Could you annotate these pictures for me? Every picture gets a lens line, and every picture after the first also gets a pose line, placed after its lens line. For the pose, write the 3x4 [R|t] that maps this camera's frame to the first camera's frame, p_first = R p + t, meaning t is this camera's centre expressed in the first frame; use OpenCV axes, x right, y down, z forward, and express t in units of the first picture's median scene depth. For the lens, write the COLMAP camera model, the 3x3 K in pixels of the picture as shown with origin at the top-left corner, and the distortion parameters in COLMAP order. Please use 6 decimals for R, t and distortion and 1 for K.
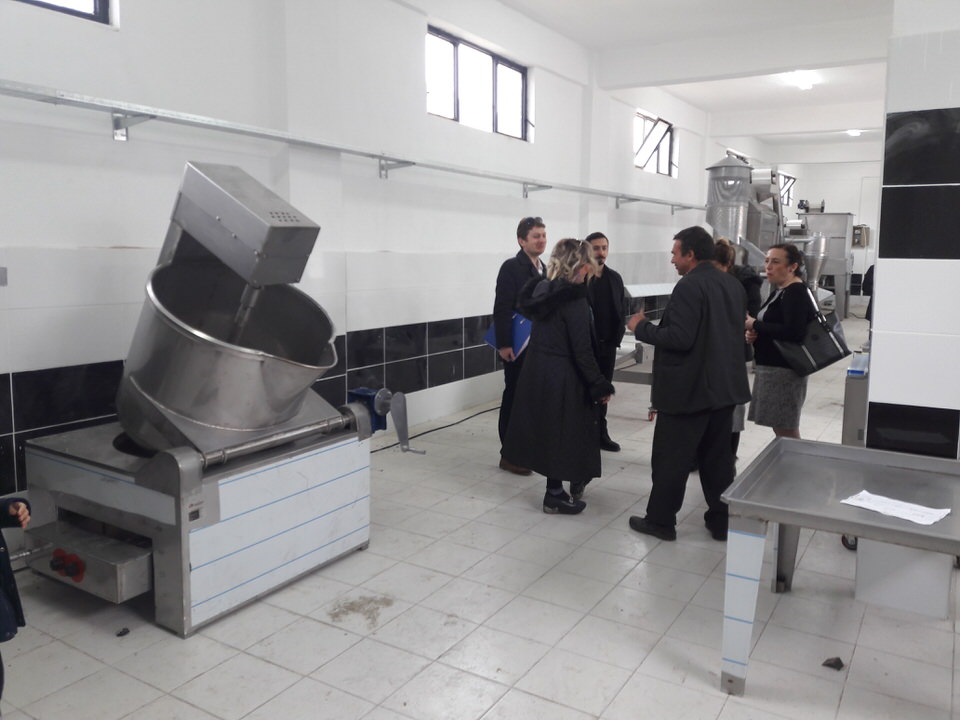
lens RADIAL K [[772.5, 0, 473.6], [0, 772.5, 328.5], [0, 0, 1]] dist [0.147375, -0.281153]
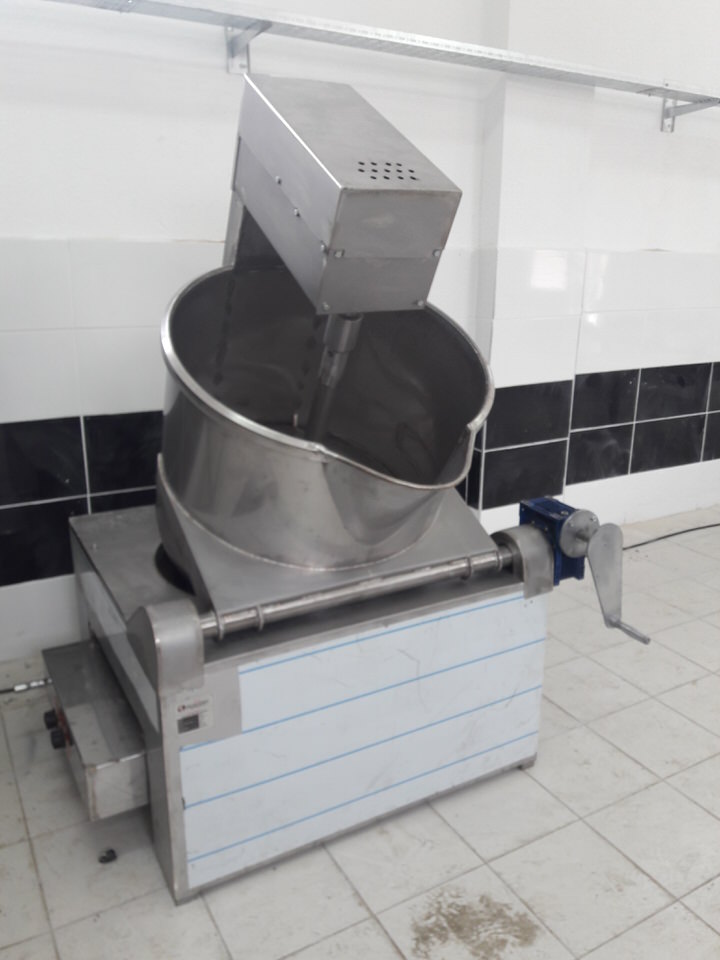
lens RADIAL K [[772.5, 0, 385.4], [0, 772.5, 479.5], [0, 0, 1]] dist [0.147375, -0.281153]
pose [[0.888537, 0.133869, -0.438841, -0.002128], [-0.053113, 0.980068, 0.191432, -0.045503], [0.455721, -0.146786, 0.877936, 0.515608]]
